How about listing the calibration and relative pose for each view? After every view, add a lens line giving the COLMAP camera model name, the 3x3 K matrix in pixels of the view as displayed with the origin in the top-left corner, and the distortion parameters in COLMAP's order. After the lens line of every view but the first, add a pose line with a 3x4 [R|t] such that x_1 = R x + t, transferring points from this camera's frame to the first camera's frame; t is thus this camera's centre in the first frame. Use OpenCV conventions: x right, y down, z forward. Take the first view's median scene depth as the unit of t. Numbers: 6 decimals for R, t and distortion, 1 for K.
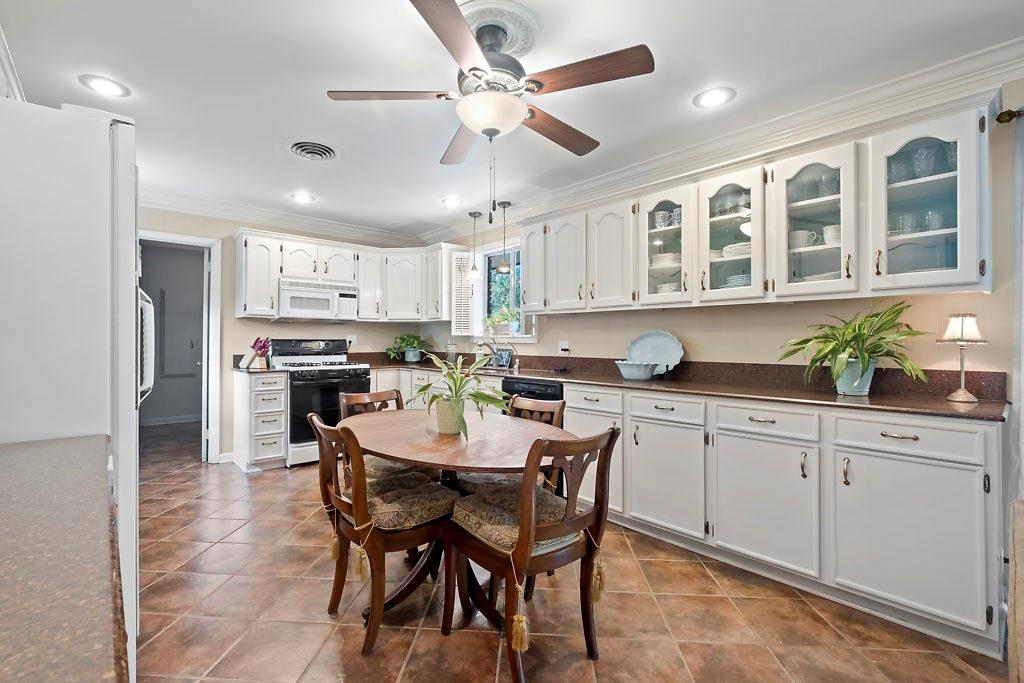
lens RADIAL K [[455.7, 0, 519.3], [0, 455.7, 339.2], [0, 0, 1]] dist [-0.003990, 0.000063]
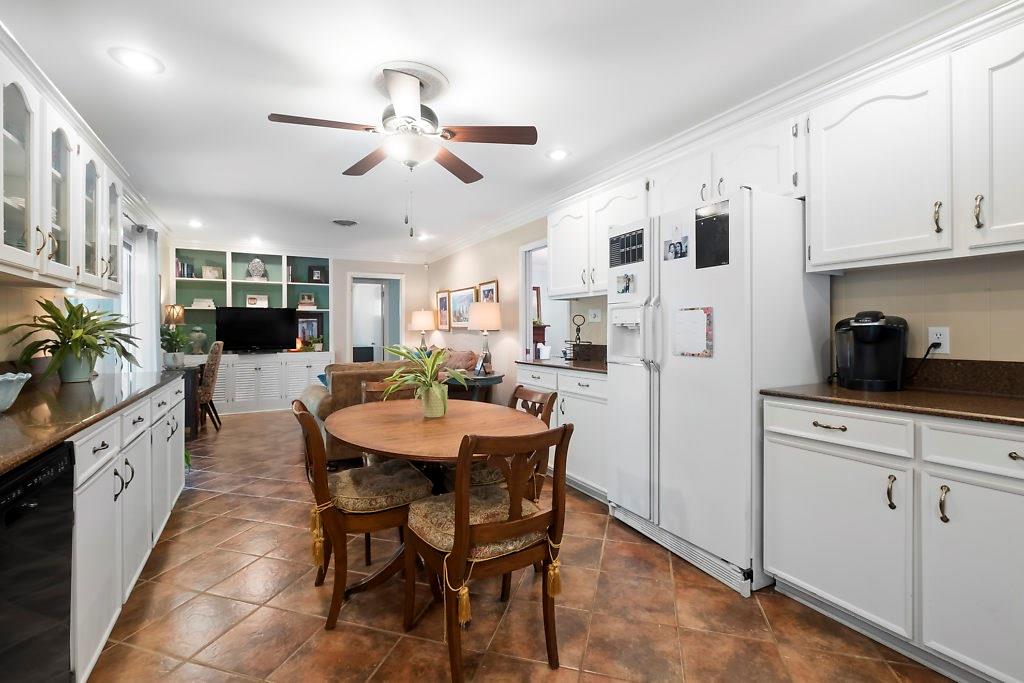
lens RADIAL K [[455.7, 0, 509.8], [0, 455.7, 334.5], [0, 0, 1]] dist [-0.003990, 0.000063]
pose [[-0.967707, 0.014330, 0.251669, -0.557596], [0.017595, 0.999788, 0.010727, 0.014850], [-0.251462, 0.014809, -0.967754, 1.823736]]
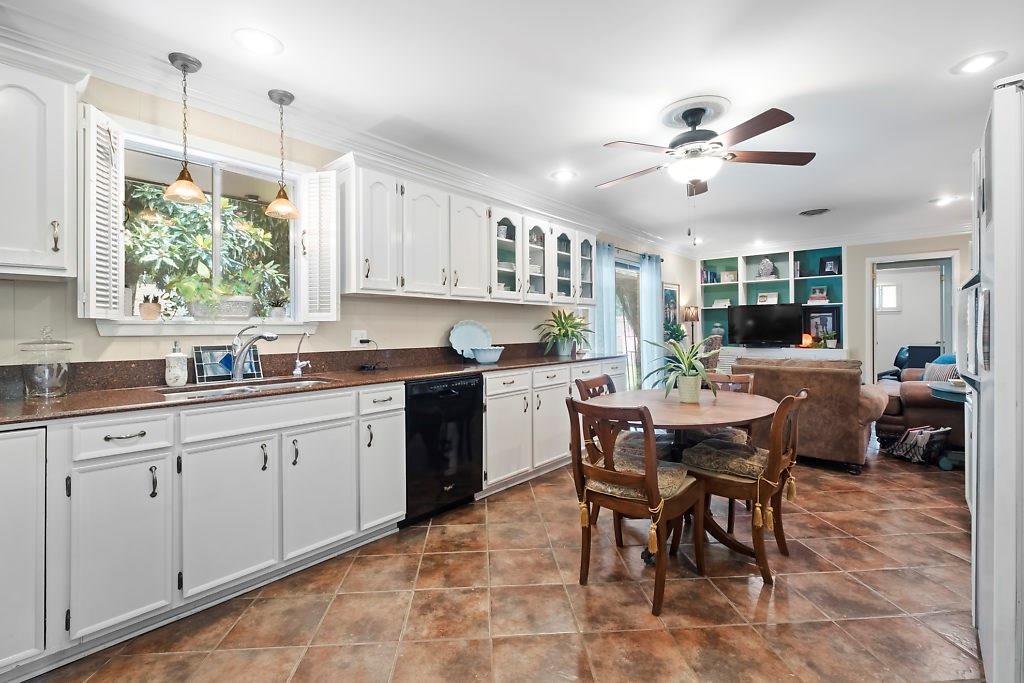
lens RADIAL K [[455.7, 0, 497.1], [0, 455.7, 331.5], [0, 0, 1]] dist [-0.003990, 0.000063]
pose [[-0.088903, 0.008681, 0.996002, -1.223114], [0.013942, 0.999875, -0.007470, 0.026552], [-0.995943, 0.013222, -0.089013, 1.493009]]
